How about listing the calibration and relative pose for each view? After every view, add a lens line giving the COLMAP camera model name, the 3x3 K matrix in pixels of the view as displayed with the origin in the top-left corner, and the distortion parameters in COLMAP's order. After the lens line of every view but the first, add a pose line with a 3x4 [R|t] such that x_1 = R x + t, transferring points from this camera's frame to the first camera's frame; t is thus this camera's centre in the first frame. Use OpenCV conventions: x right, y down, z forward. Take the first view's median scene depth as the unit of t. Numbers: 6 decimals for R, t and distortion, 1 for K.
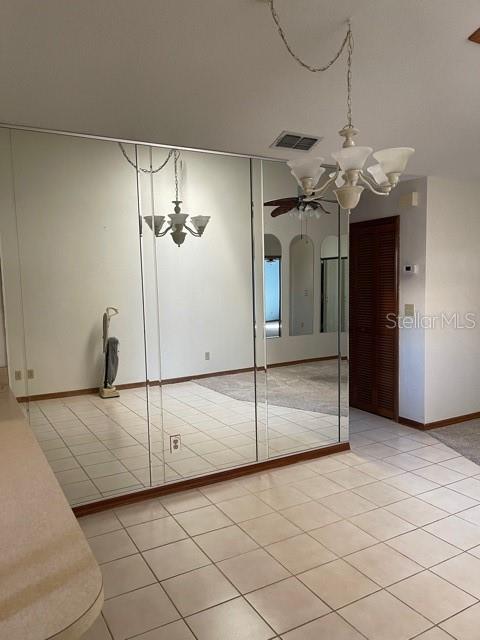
lens RADIAL K [[482.3, 0, 242.4], [0, 482.3, 321.1], [0, 0, 1]] dist [0.055330, -0.068962]
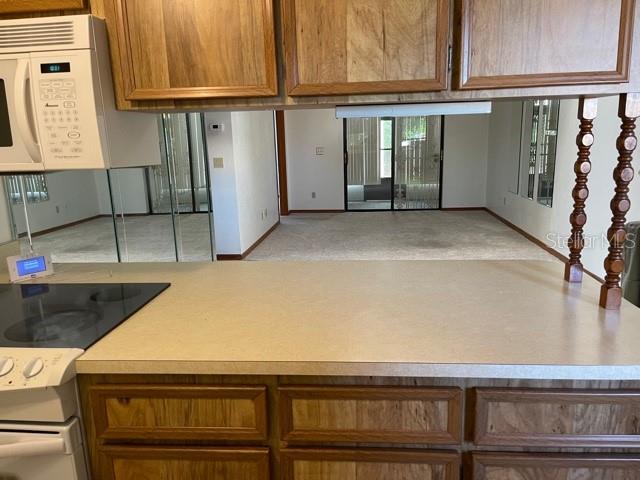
lens RADIAL K [[482.3, 0, 320.4], [0, 482.3, 242.0], [0, 0, 1]] dist [0.055330, -0.068962]
pose [[0.577043, -0.173772, 0.798013, -0.527294], [0.089715, 0.984676, 0.149546, 0.014242], [-0.811771, -0.014700, 0.583790, 0.119582]]
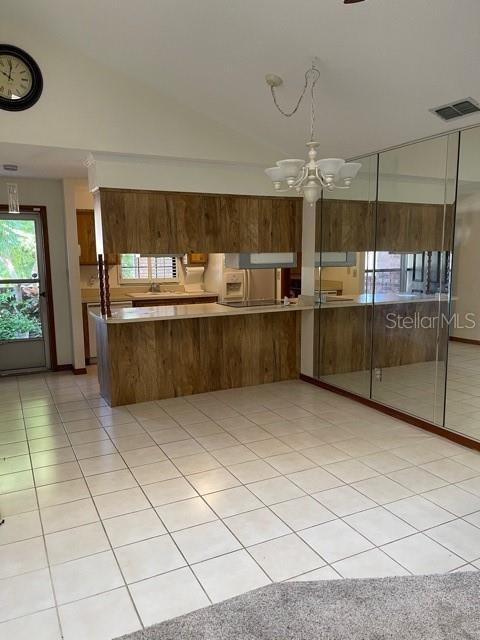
lens RADIAL K [[482.3, 0, 242.7], [0, 482.3, 319.6], [0, 0, 1]] dist [0.055330, -0.068962]
pose [[-0.051604, 0.159365, -0.985870, 0.921420], [-0.078095, 0.983518, 0.163073, -0.066379], [0.995609, 0.085407, -0.038308, 0.514945]]
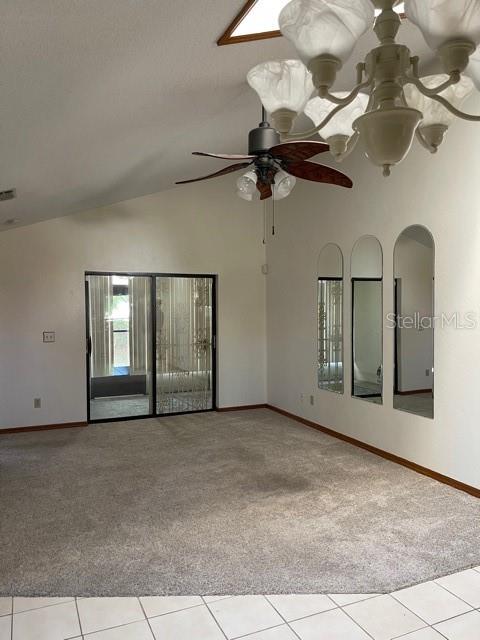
lens RADIAL K [[482.3, 0, 238.6], [0, 482.3, 322.8], [0, 0, 1]] dist [0.055330, -0.068962]
pose [[0.106331, -0.017163, 0.994183, -0.140165], [0.087225, 0.996158, 0.007869, -0.062473], [-0.990498, 0.085881, 0.107419, 0.639118]]
